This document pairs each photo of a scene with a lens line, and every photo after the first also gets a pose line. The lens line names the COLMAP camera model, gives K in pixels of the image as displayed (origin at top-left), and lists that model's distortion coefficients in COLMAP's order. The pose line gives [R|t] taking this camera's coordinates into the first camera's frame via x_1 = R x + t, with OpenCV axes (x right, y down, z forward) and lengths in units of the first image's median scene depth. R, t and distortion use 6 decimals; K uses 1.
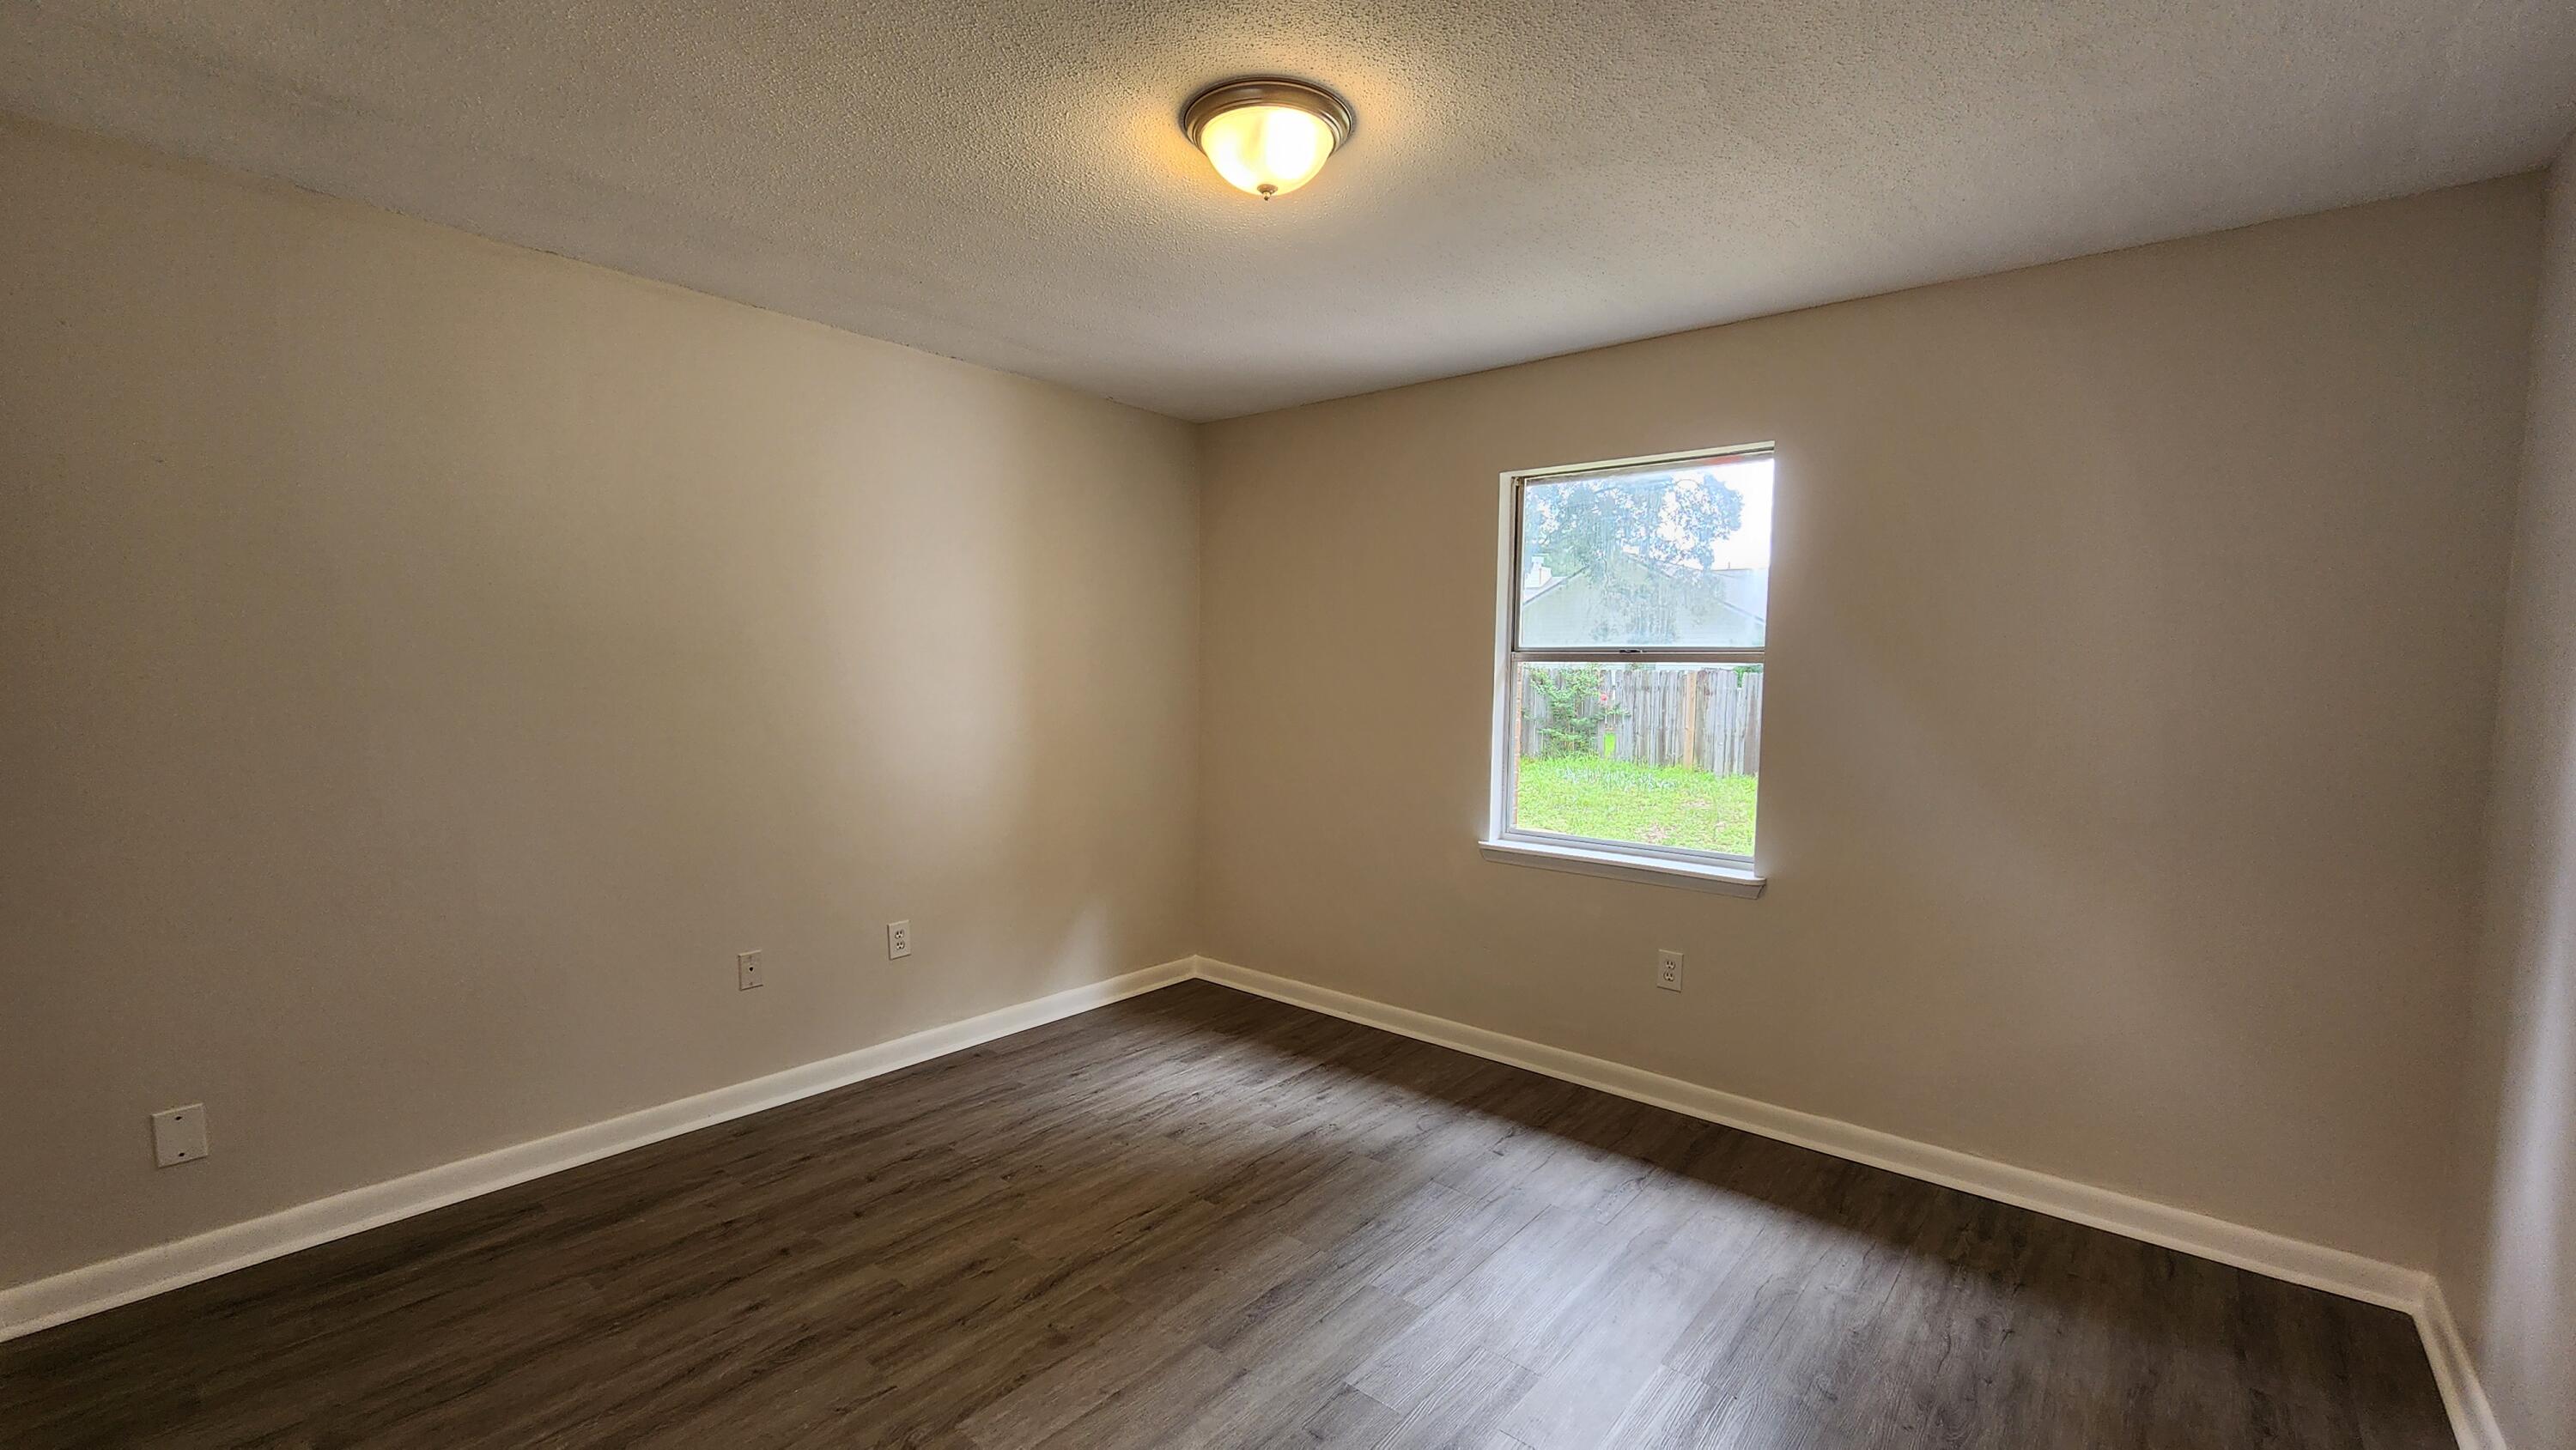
lens RADIAL K [[1061.0, 0, 1285.5], [0, 1061.0, 759.0], [0, 0, 1]] dist [0.000919, -0.000087]
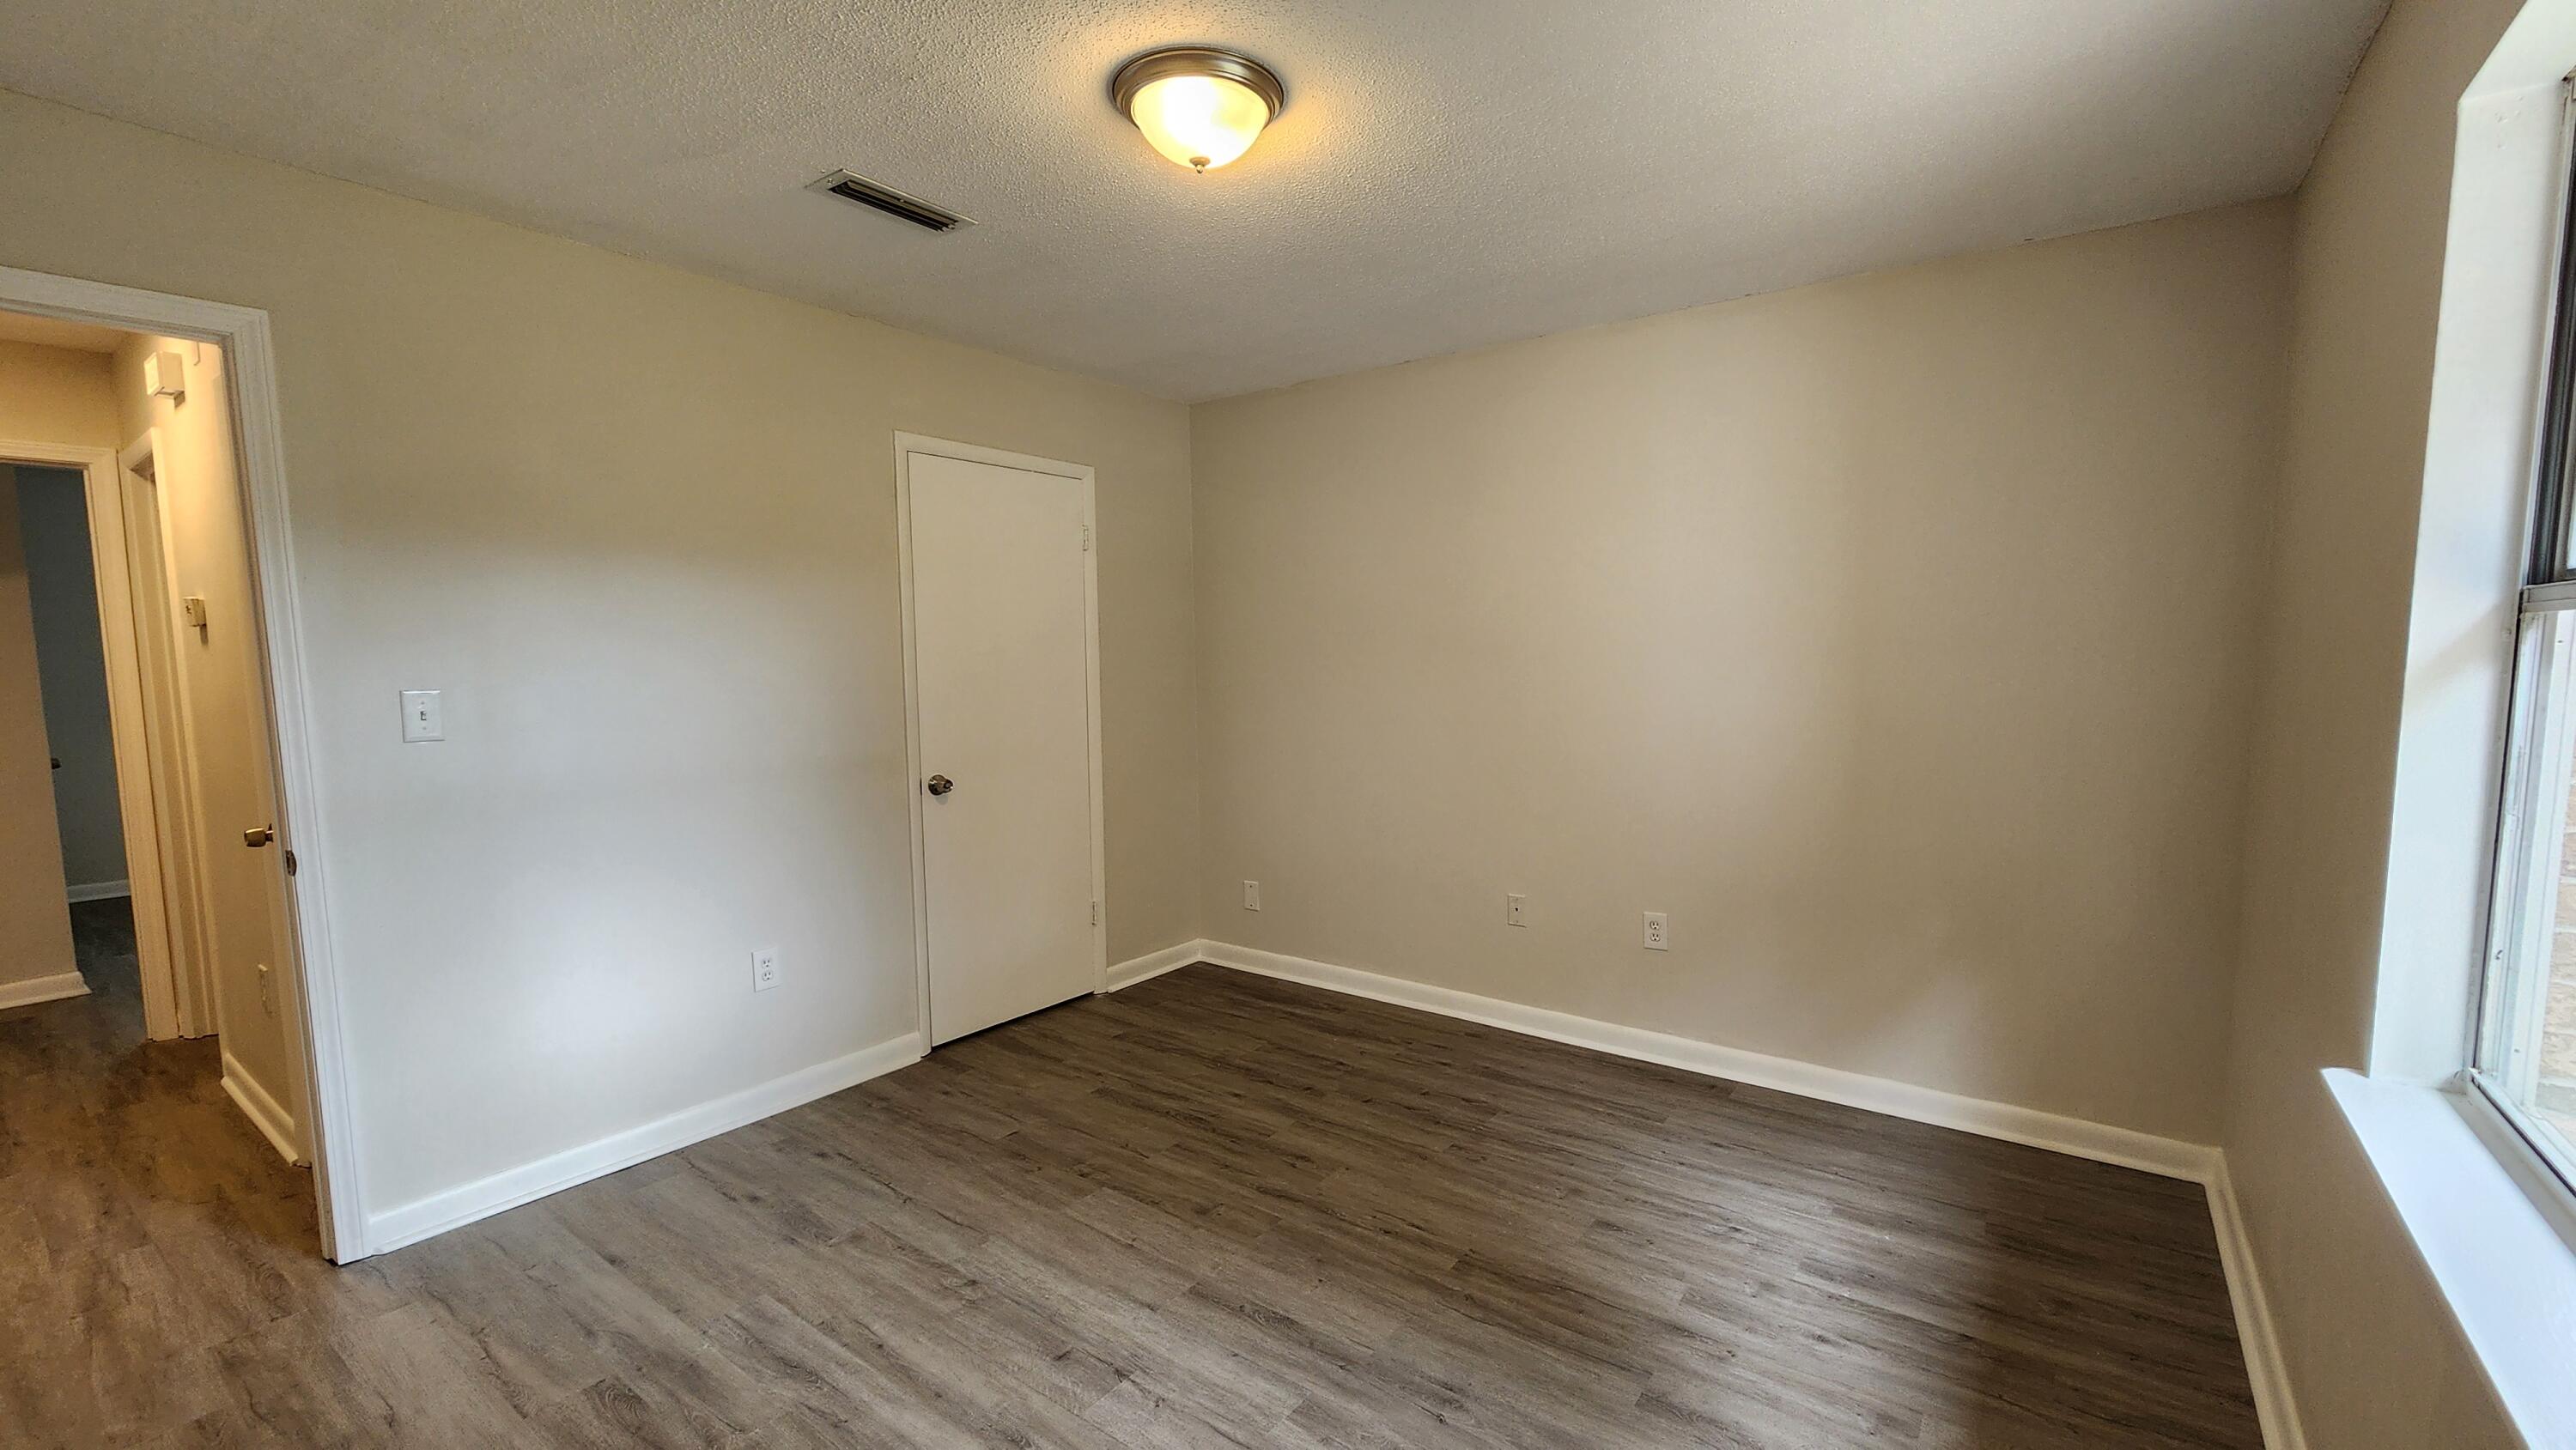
lens RADIAL K [[1061.0, 0, 1285.5], [0, 1061.0, 759.0], [0, 0, 1]] dist [0.000919, -0.000087]
pose [[0.058512, 0.090194, -0.994204, 0.675474], [-0.076337, 0.993399, 0.085628, -0.051299], [0.995364, 0.070884, 0.065011, 0.703252]]
